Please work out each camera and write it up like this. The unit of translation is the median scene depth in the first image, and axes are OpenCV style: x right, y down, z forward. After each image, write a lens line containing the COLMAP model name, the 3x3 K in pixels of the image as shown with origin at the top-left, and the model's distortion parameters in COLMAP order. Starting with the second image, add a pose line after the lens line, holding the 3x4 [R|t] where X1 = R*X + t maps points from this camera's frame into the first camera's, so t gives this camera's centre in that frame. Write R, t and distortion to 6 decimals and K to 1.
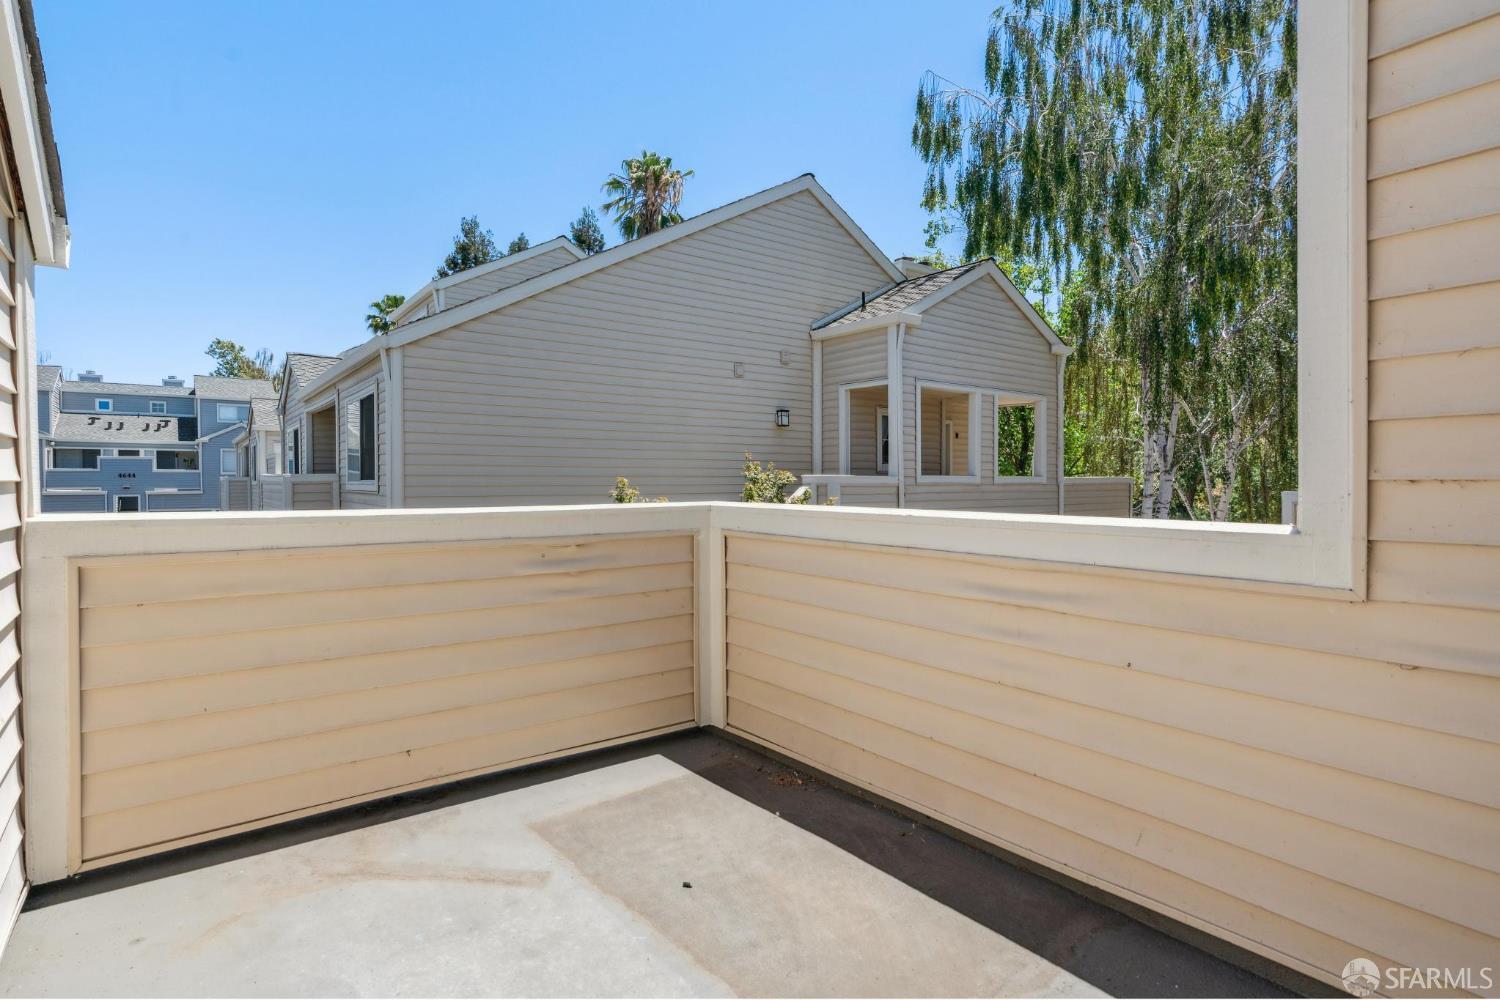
lens RADIAL K [[728.5, 0, 684.7], [0, 728.5, 484.3], [0, 0, 1]] dist [-0.011976, 0.003149]
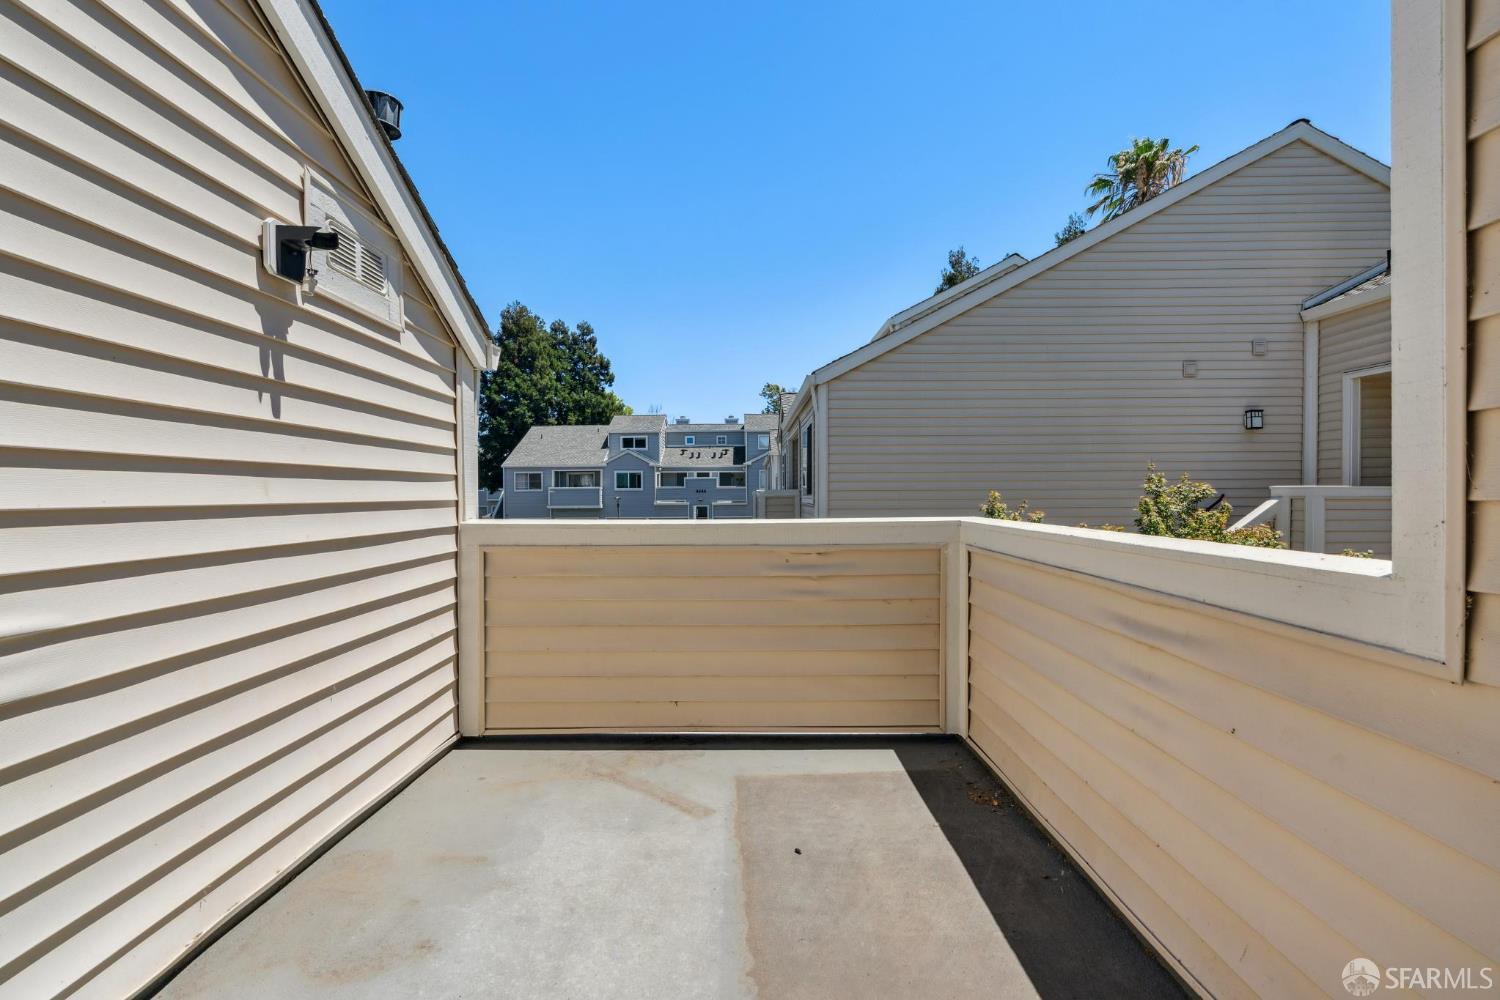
lens RADIAL K [[674.0, 0, 745.0], [0, 674.0, 497.3], [0, 0, 1]] dist [-0.007465, 0.002786]
pose [[0.817983, -0.002408, -0.575237, 0.336359], [0.002866, 0.999996, -0.000110, -0.004936], [0.575235, -0.001558, 0.817987, 0.050243]]
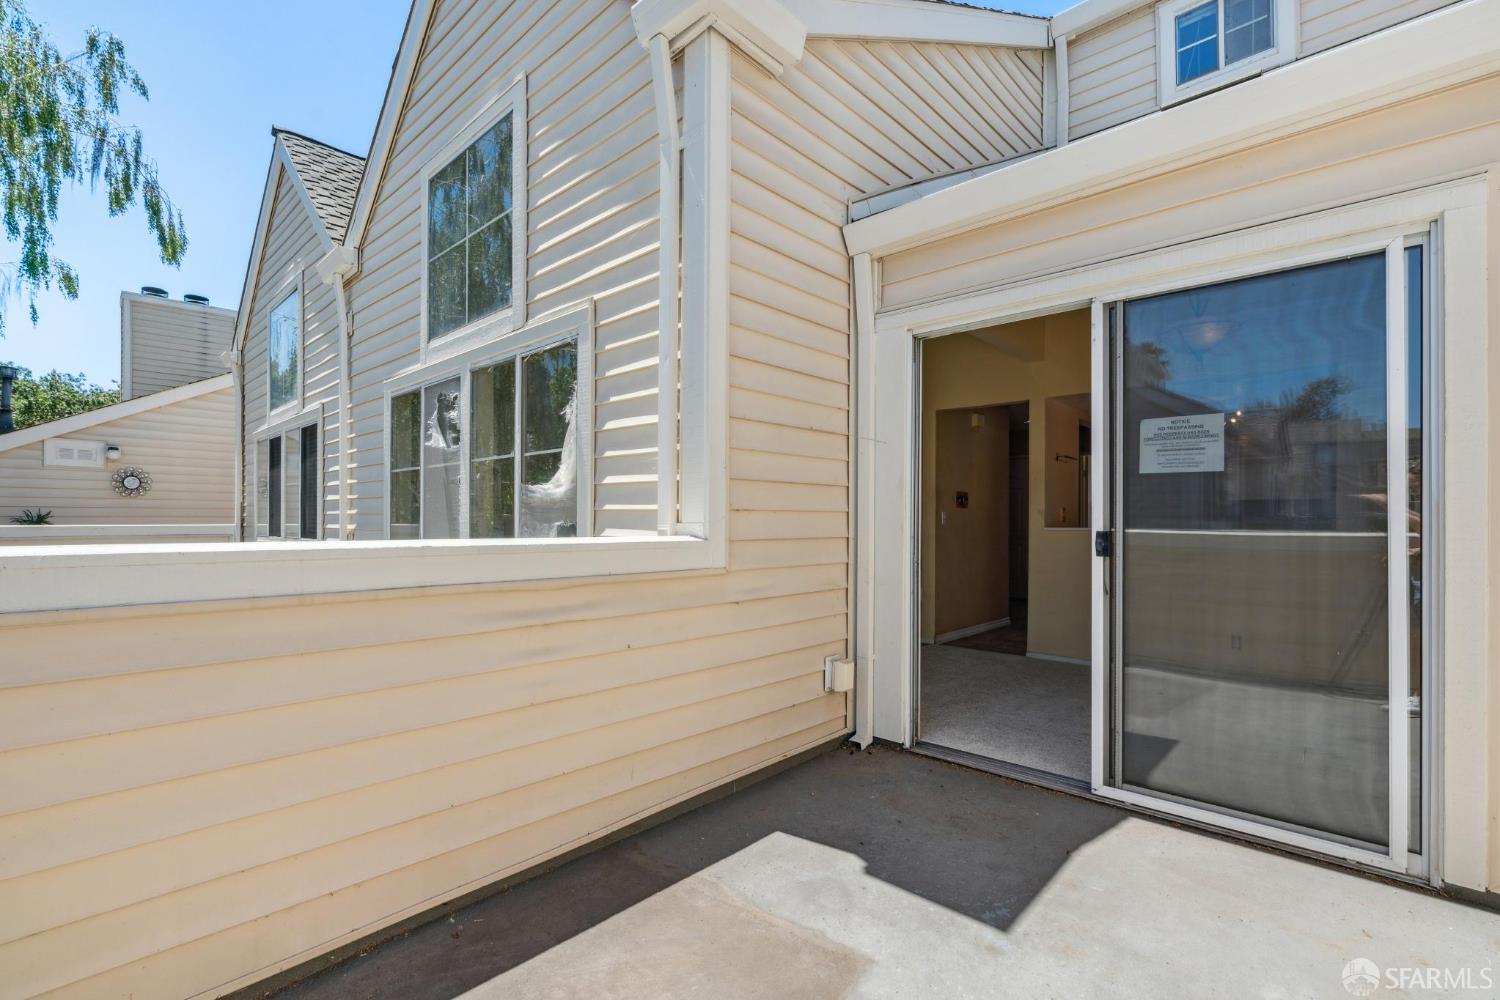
lens RADIAL K [[674.0, 0, 755.8], [0, 674.0, 508.7], [0, 0, 1]] dist [-0.007465, 0.002786]
pose [[-0.212830, 0.010634, 0.977031, -0.361288], [-0.004606, 0.999919, -0.011887, 0.006094], [-0.977078, -0.007031, -0.212764, 0.582859]]
